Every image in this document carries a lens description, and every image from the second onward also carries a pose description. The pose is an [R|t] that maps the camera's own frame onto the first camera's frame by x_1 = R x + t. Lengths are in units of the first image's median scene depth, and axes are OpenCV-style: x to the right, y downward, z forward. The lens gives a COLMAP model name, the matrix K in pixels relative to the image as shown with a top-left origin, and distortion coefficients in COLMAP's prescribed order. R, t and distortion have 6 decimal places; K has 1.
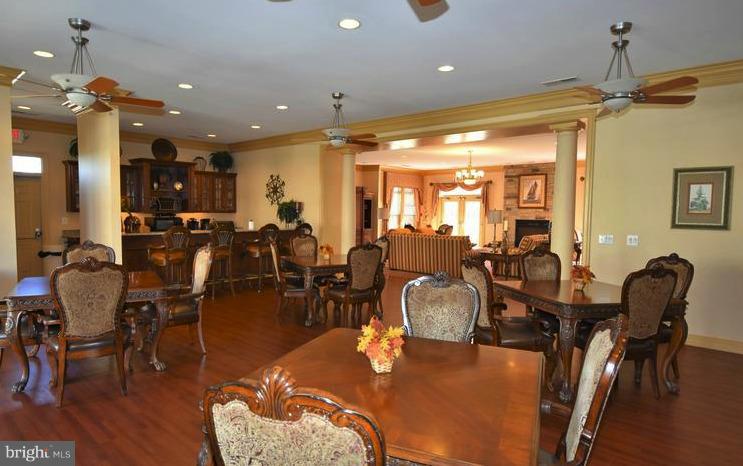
lens RADIAL K [[433.7, 0, 371.3], [0, 433.7, 236.8], [0, 0, 1]] dist [0.000494, -0.000060]
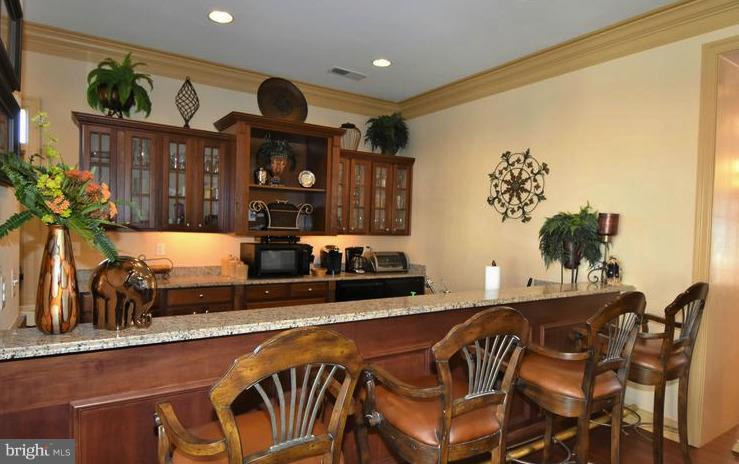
lens RADIAL K [[431.3, 0, 369.3], [0, 431.3, 235.8], [0, 0, 1]] dist [0.000494, -0.000060]
pose [[0.964857, 0.017312, -0.262205, -0.246342], [-0.026925, 0.999089, -0.033111, -0.040504], [0.261393, 0.039007, 0.964444, 0.546457]]
